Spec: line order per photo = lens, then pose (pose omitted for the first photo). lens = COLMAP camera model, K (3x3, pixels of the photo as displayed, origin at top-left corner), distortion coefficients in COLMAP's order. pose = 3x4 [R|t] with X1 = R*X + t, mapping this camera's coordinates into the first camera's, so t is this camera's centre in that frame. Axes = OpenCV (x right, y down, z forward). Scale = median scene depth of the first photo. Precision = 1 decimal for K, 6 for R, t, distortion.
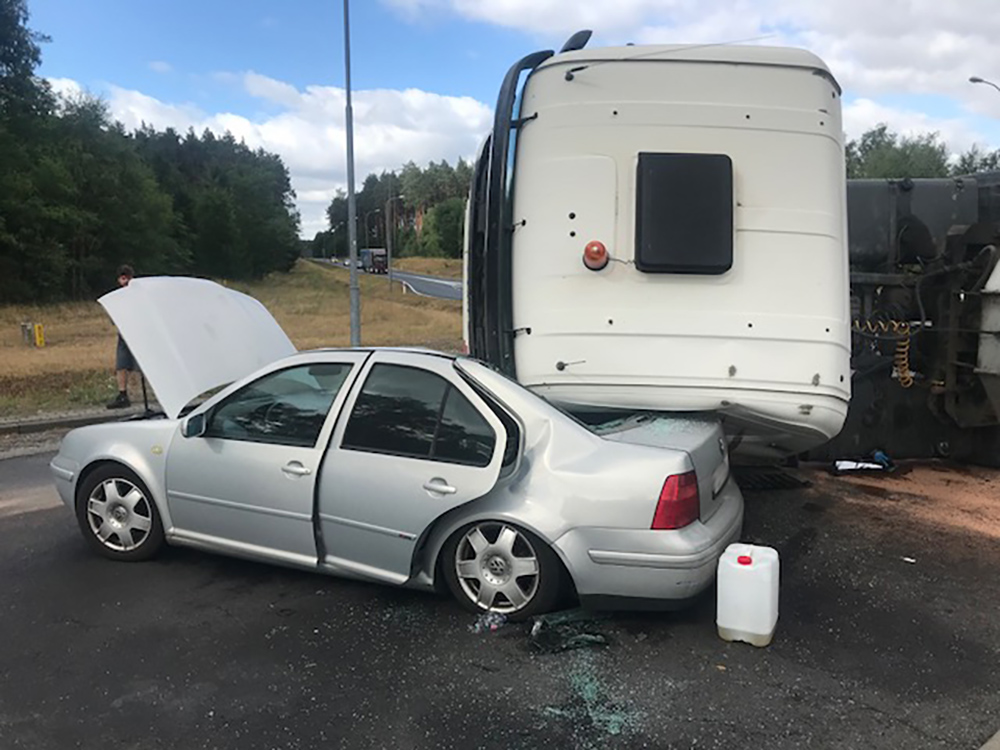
lens RADIAL K [[820.3, 0, 499.2], [0, 820.3, 365.0], [0, 0, 1]] dist [0.037749, -0.040373]
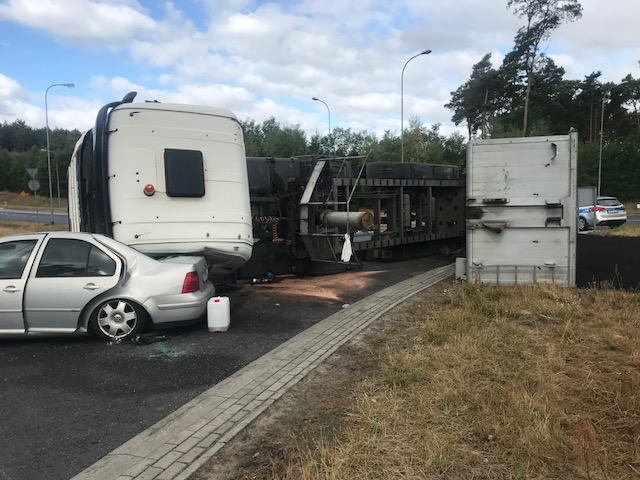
lens RADIAL K [[525.0, 0, 322.6], [0, 525.0, 236.2], [0, 0, 1]] dist [0.037749, -0.040373]
pose [[0.876296, -0.047107, 0.479464, -0.183245], [0.067061, 0.997446, -0.024566, 0.072875], [-0.477083, 0.053680, 0.877217, -0.588210]]
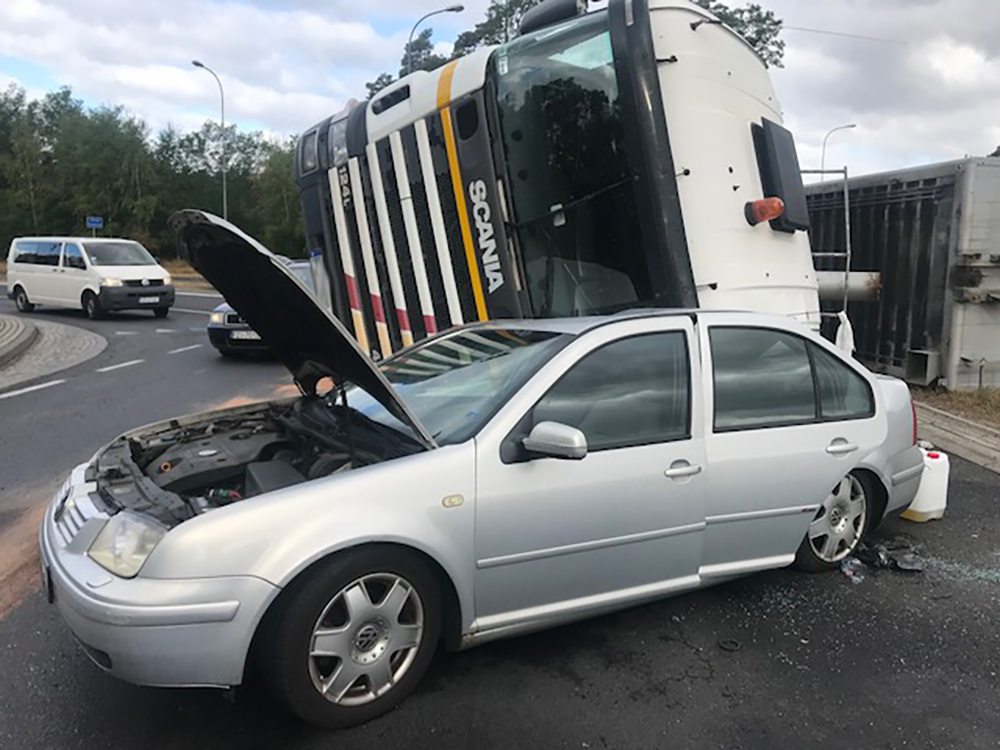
lens RADIAL K [[820.3, 0, 492.5], [0, 820.3, 365.8], [0, 0, 1]] dist [0.037749, -0.040373]
pose [[0.570616, -0.101307, 0.814944, -0.932463], [0.074527, 0.994655, 0.071464, -0.038279], [-0.817828, 0.019957, 0.575116, 0.671414]]
